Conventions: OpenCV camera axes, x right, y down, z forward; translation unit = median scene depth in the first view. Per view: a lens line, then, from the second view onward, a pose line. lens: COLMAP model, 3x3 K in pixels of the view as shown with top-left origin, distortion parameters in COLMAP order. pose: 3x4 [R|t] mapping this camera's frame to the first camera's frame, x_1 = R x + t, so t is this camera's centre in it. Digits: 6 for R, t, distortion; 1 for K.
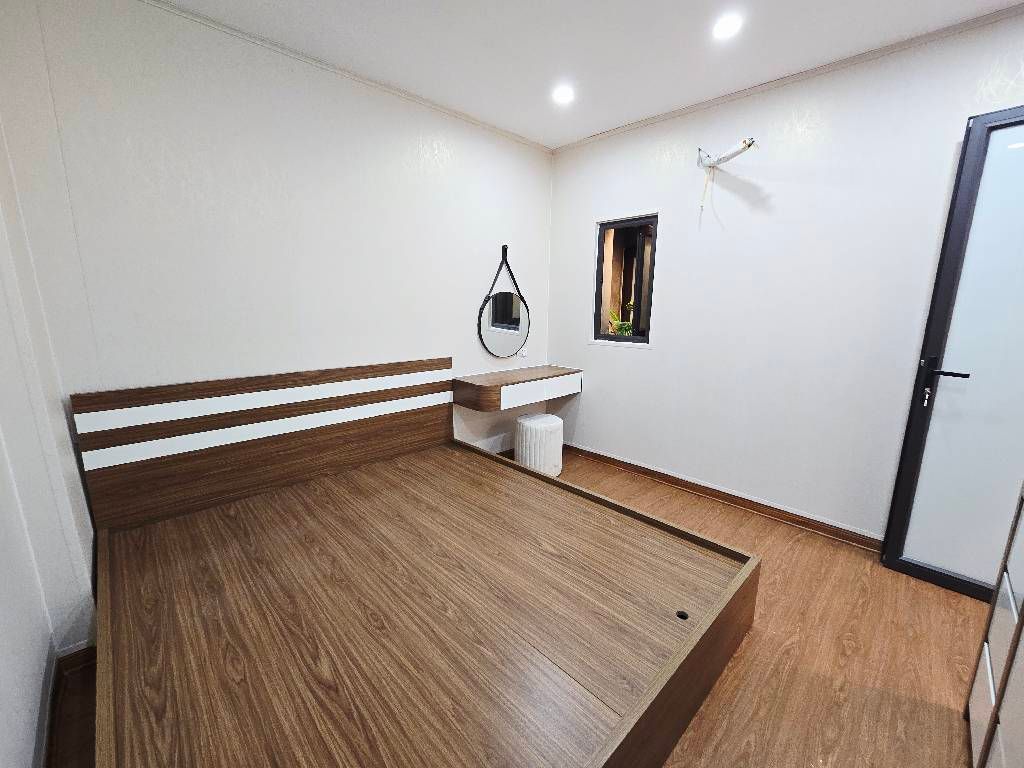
lens RADIAL K [[418.1, 0, 519.8], [0, 418.1, 385.1], [0, 0, 1]] dist [-0.004014, 0.002099]
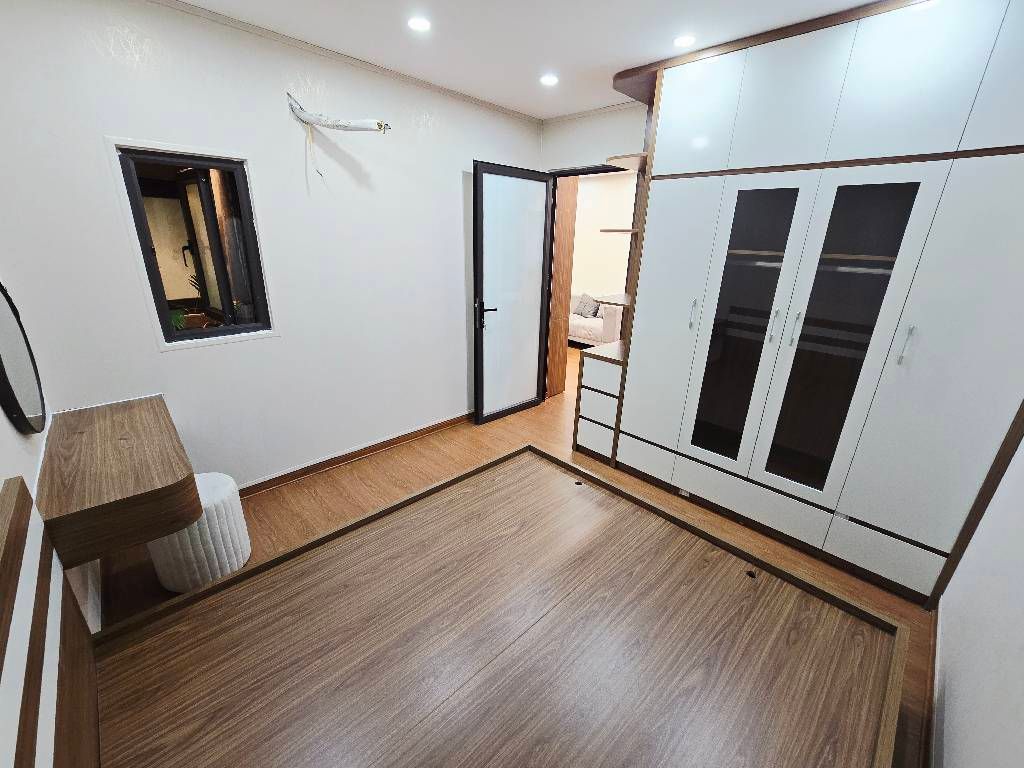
lens RADIAL K [[418.1, 0, 518.8], [0, 418.1, 385.0], [0, 0, 1]] dist [-0.004014, 0.002099]
pose [[0.004050, -0.345661, 0.938351, -0.673909], [0.162508, 0.926112, 0.340451, -0.274584], [-0.986699, 0.151110, 0.059924, 0.689924]]
